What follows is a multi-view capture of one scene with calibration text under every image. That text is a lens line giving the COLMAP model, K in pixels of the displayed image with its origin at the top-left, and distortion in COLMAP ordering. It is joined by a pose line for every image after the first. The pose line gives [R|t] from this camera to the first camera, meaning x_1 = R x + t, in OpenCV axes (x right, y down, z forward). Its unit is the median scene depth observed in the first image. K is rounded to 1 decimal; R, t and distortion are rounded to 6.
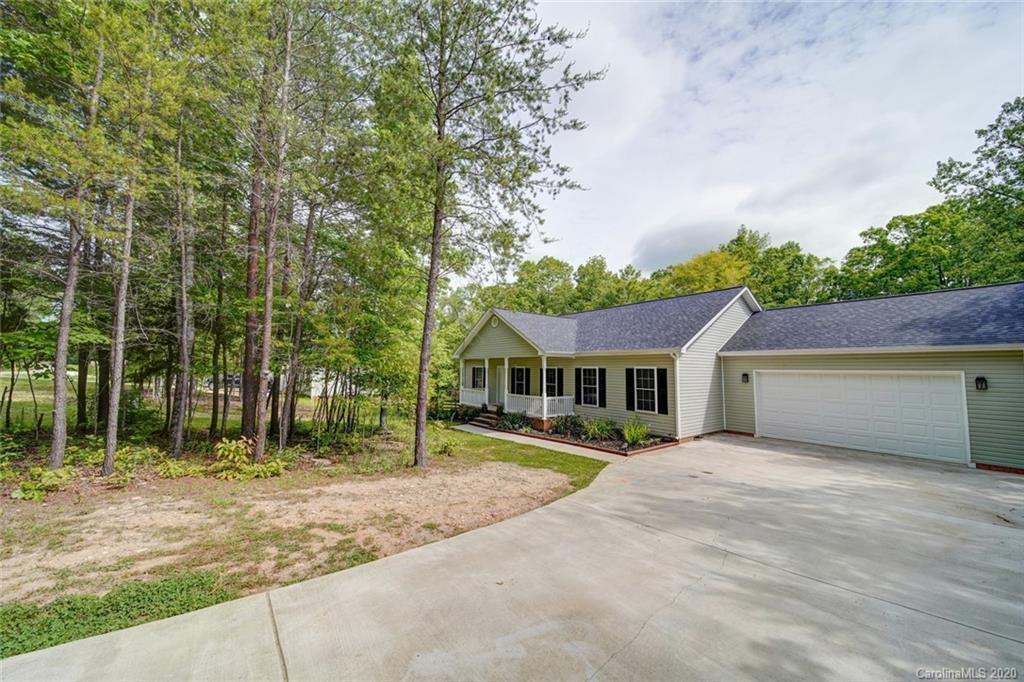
lens RADIAL K [[360.5, 0, 510.7], [0, 360.5, 340.9], [0, 0, 1]] dist [-0.000974, -0.001359]
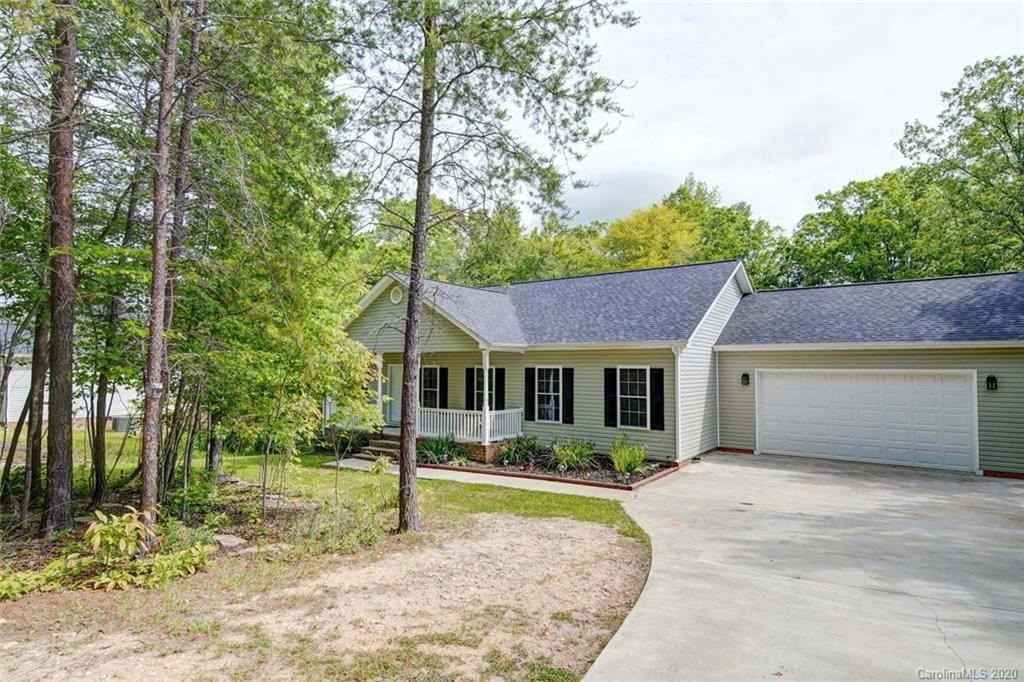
lens RADIAL K [[549.0, 0, 512.1], [0, 549.0, 343.6], [0, 0, 1]] dist [-0.002779, -0.001332]
pose [[0.955586, 0.005424, 0.294662, -0.177358], [-0.016617, 0.999232, 0.035494, -0.007426], [-0.294243, -0.038814, 0.954942, 0.021744]]
